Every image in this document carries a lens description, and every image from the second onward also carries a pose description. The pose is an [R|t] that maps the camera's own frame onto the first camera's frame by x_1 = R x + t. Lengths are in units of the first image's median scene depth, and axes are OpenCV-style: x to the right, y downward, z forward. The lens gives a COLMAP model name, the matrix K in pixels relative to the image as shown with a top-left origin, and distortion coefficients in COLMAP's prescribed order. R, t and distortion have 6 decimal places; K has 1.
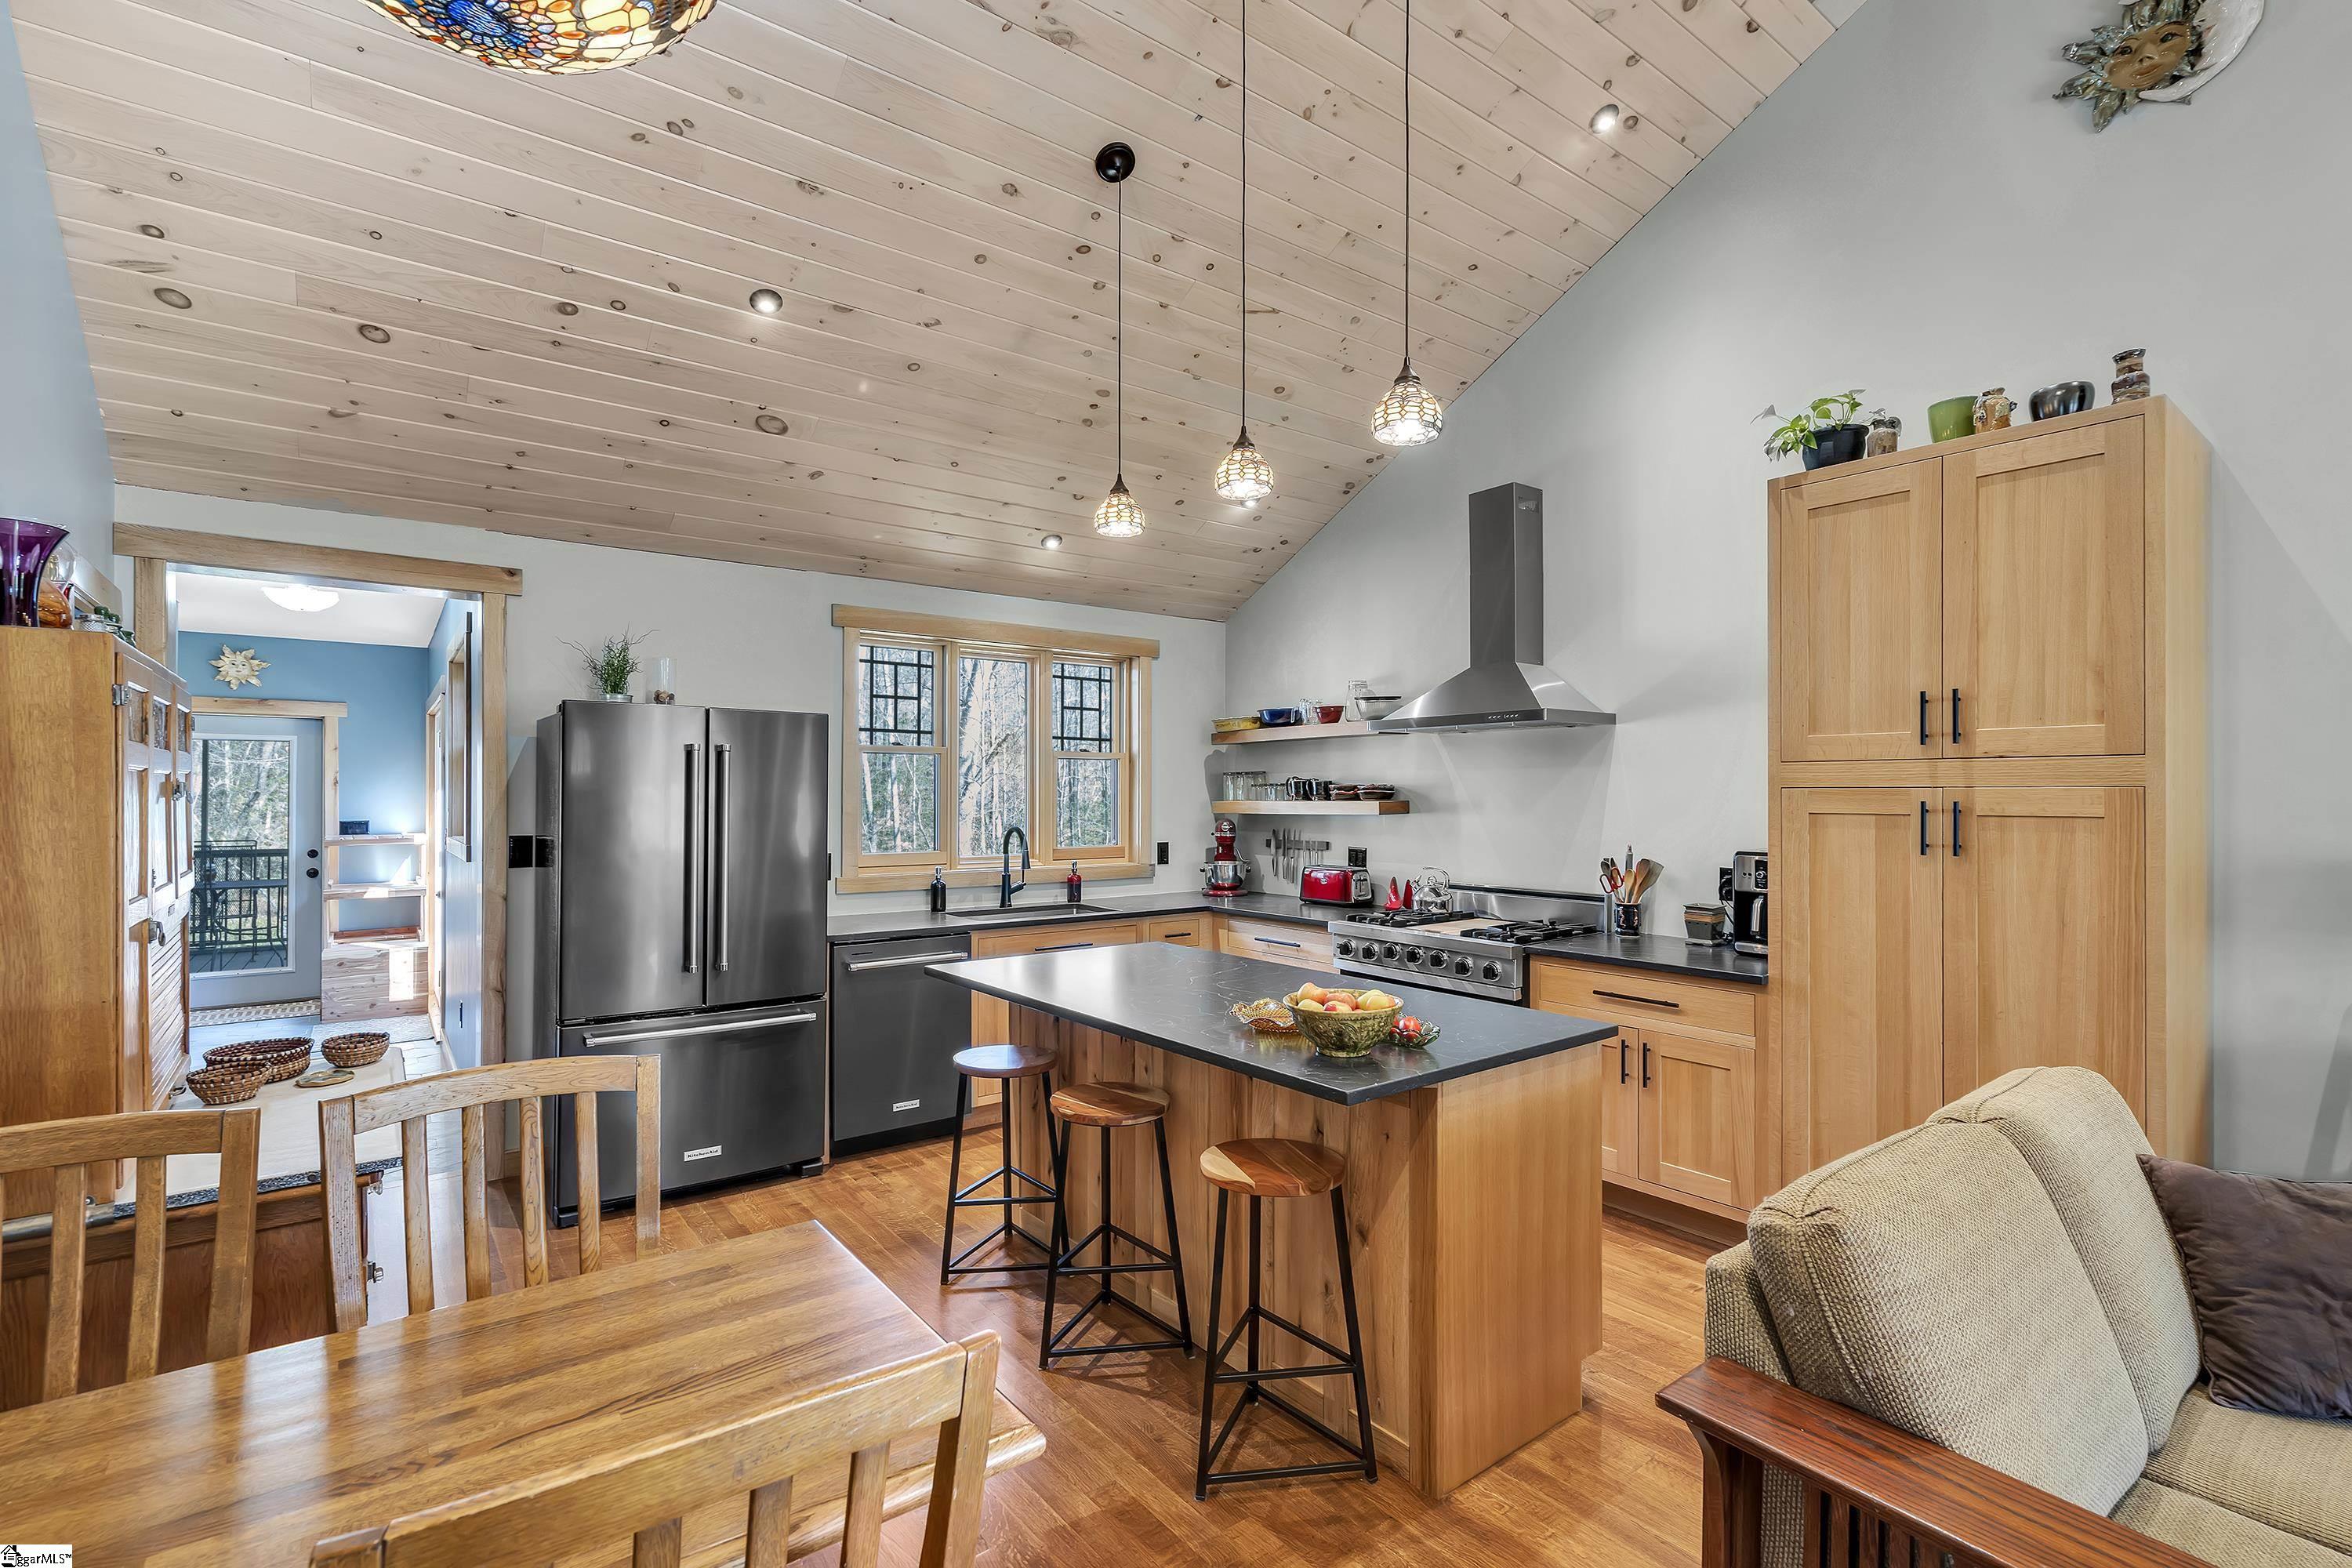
lens RADIAL K [[1059.4, 0, 1168.6], [0, 1059.4, 790.5], [0, 0, 1]] dist [-0.000368, 0.000373]
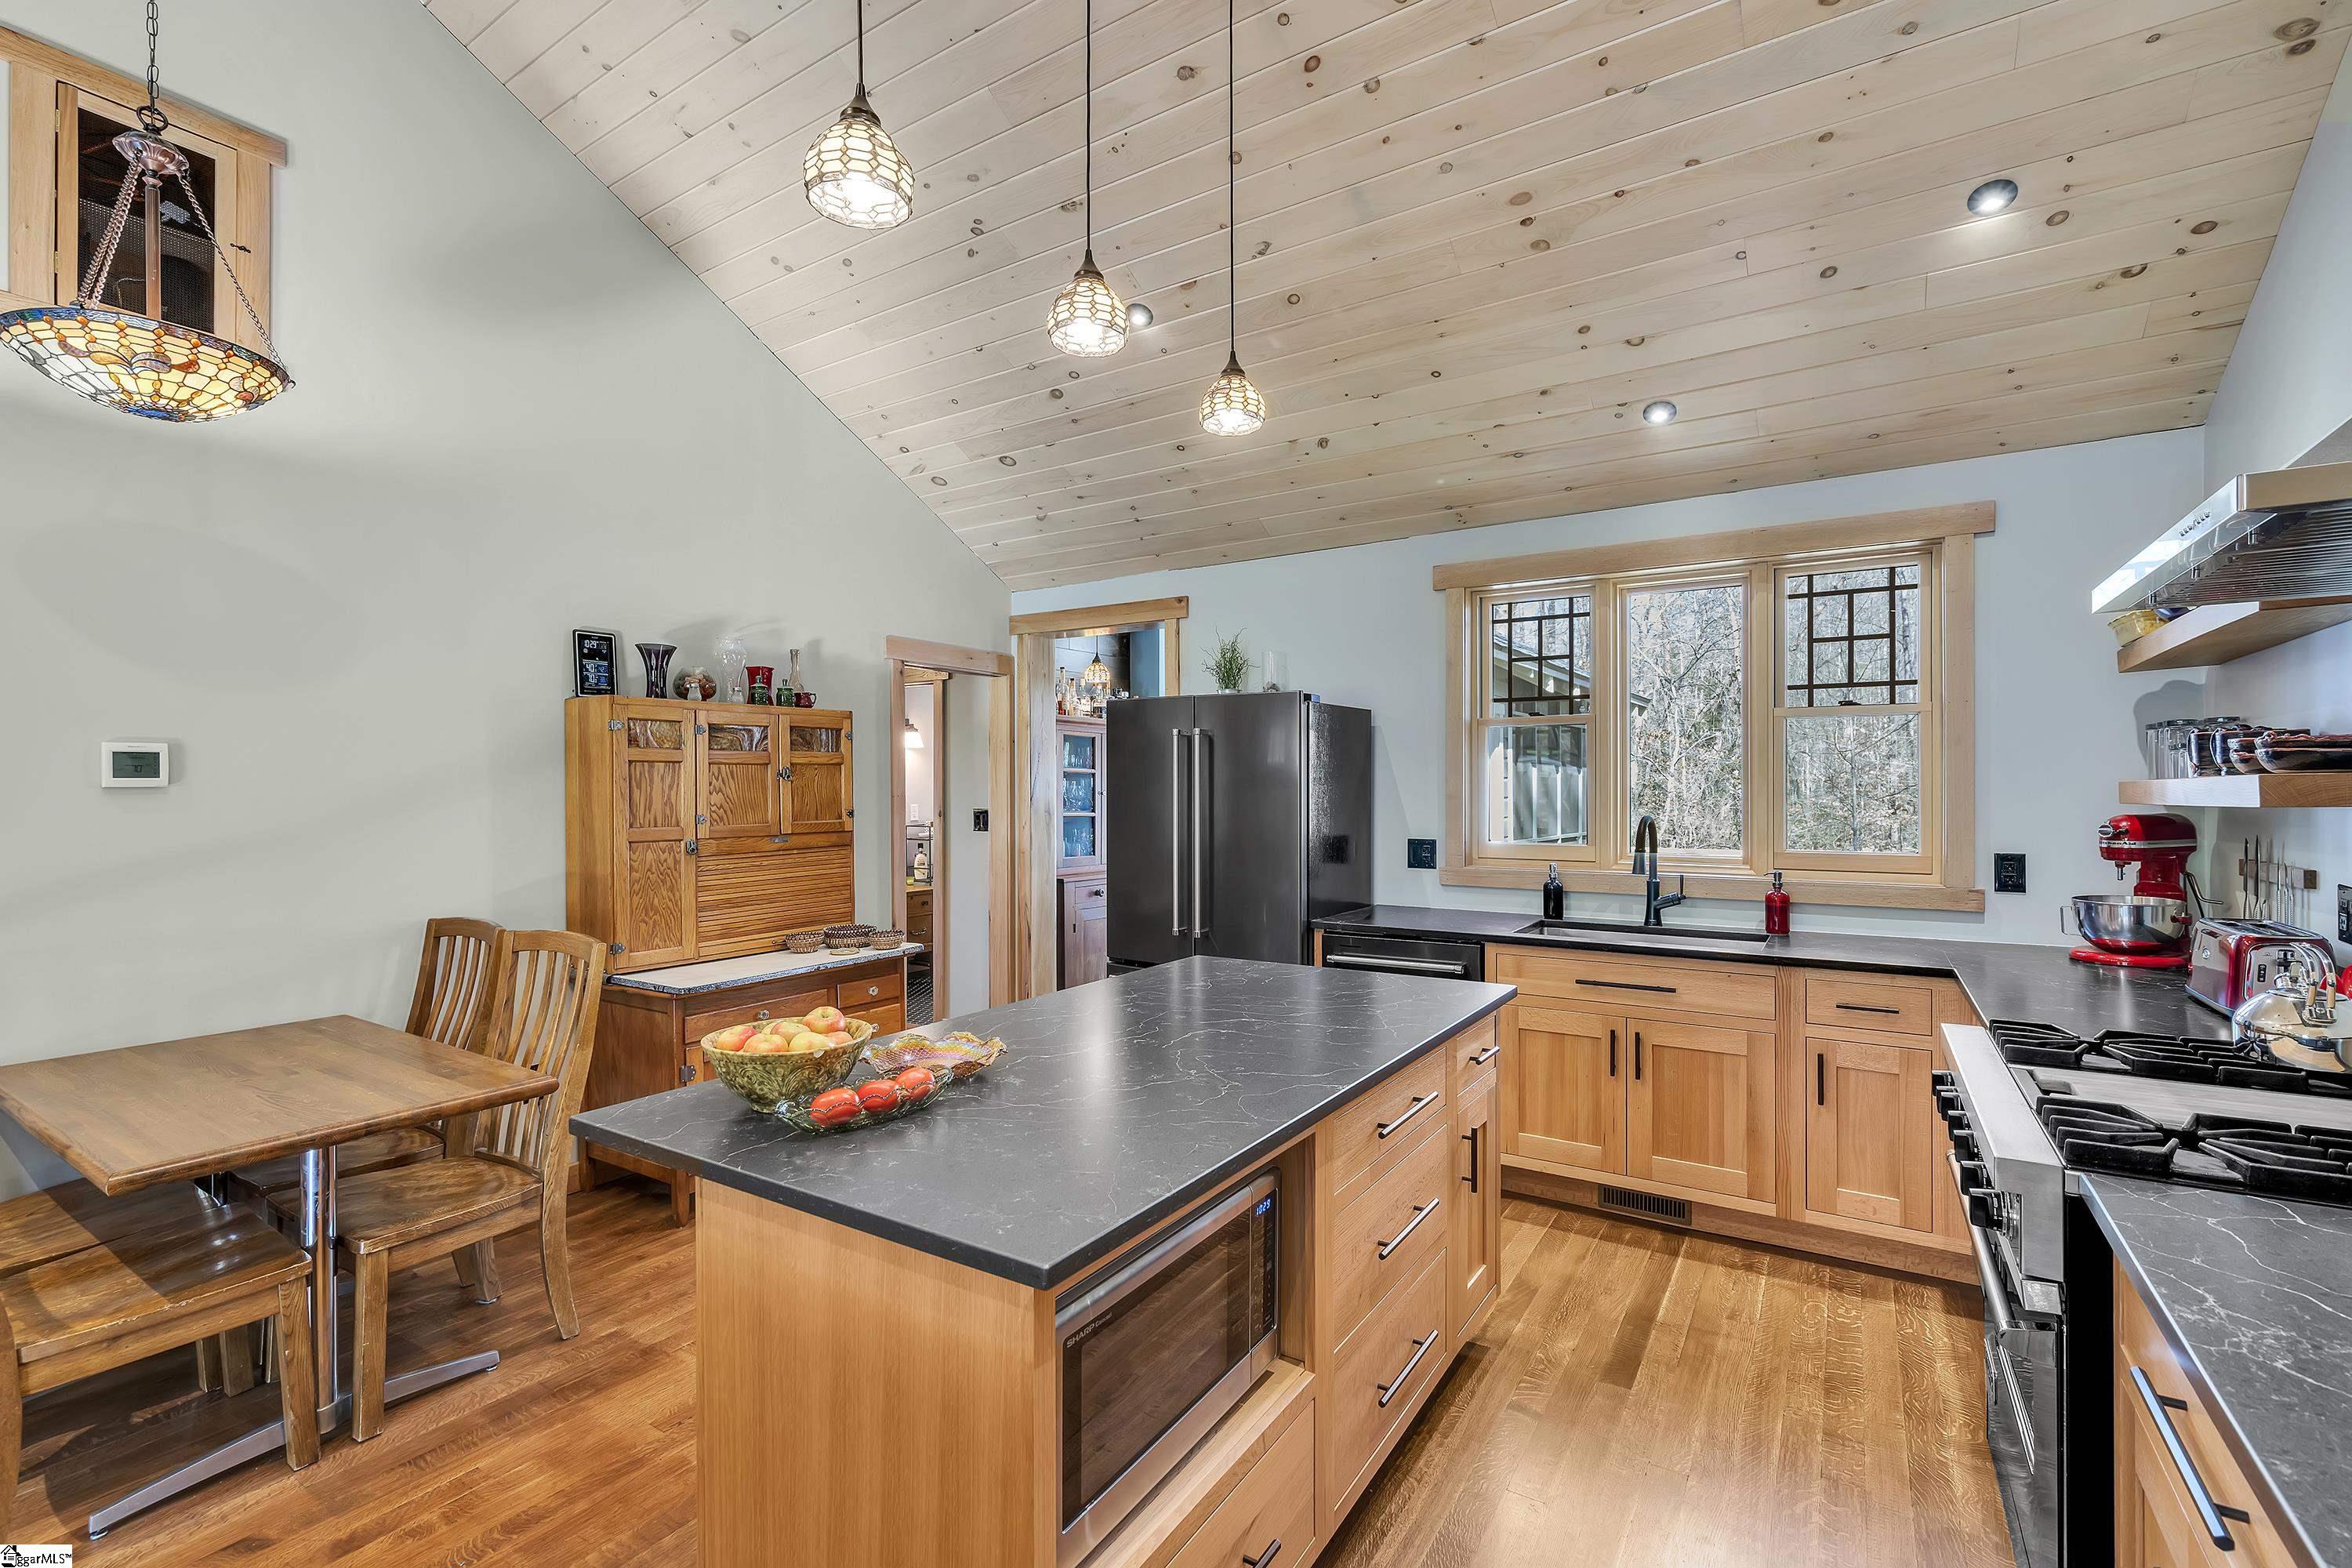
lens RADIAL K [[1034.4, 0, 1221.9], [0, 1034.4, 782.0], [0, 0, 1]] dist [0.020982, 0.000202]
pose [[0.362577, 0.007925, -0.931920, 0.276849], [0.016904, 0.999743, 0.015078, -0.004078], [0.931801, -0.021220, 0.362350, 0.304506]]
